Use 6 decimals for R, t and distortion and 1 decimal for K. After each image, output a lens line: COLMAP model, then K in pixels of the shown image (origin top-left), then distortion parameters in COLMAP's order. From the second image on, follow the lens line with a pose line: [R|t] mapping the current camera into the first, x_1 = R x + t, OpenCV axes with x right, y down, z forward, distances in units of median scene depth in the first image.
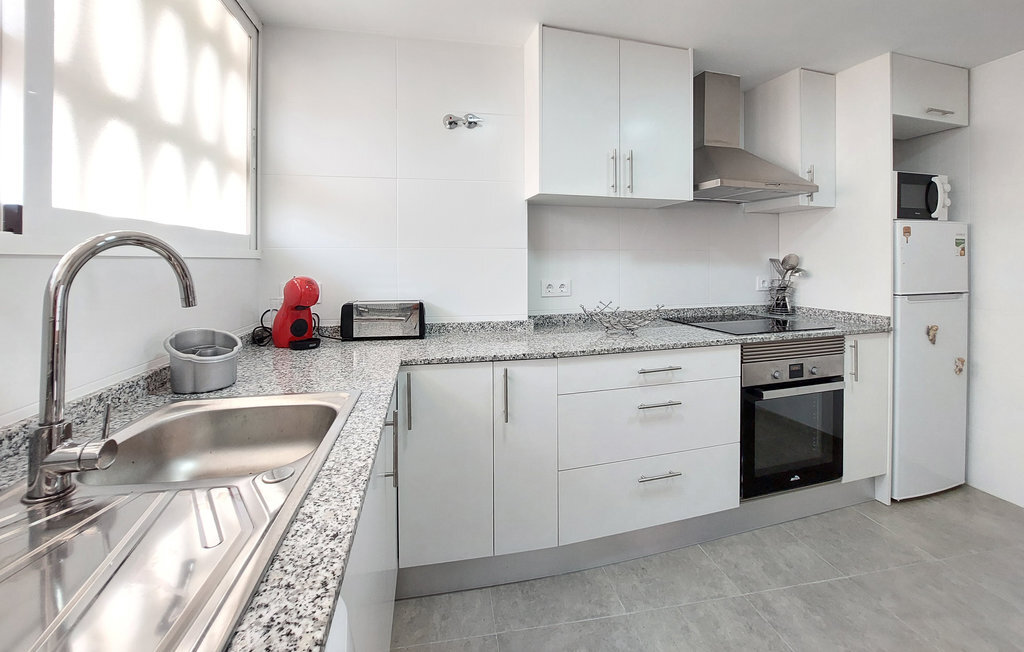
lens RADIAL K [[424.4, 0, 508.9], [0, 424.4, 267.5], [0, 0, 1]] dist [-0.001889, -0.000269]
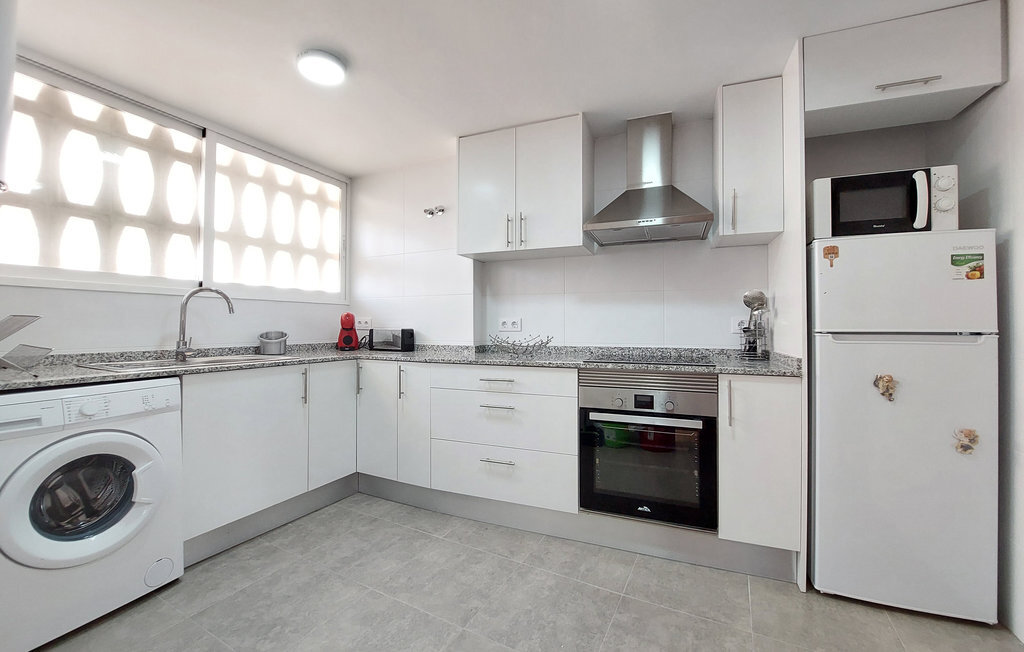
lens RADIAL K [[417.1, 0, 512.0], [0, 417.1, 326.0], [0, 0, 1]] dist [0.000216, 0.000105]
pose [[0.775197, 0.003818, -0.631707, 1.060239], [-0.014363, 0.999830, -0.011583, 0.076844], [0.631556, 0.018052, 0.775120, 0.020506]]
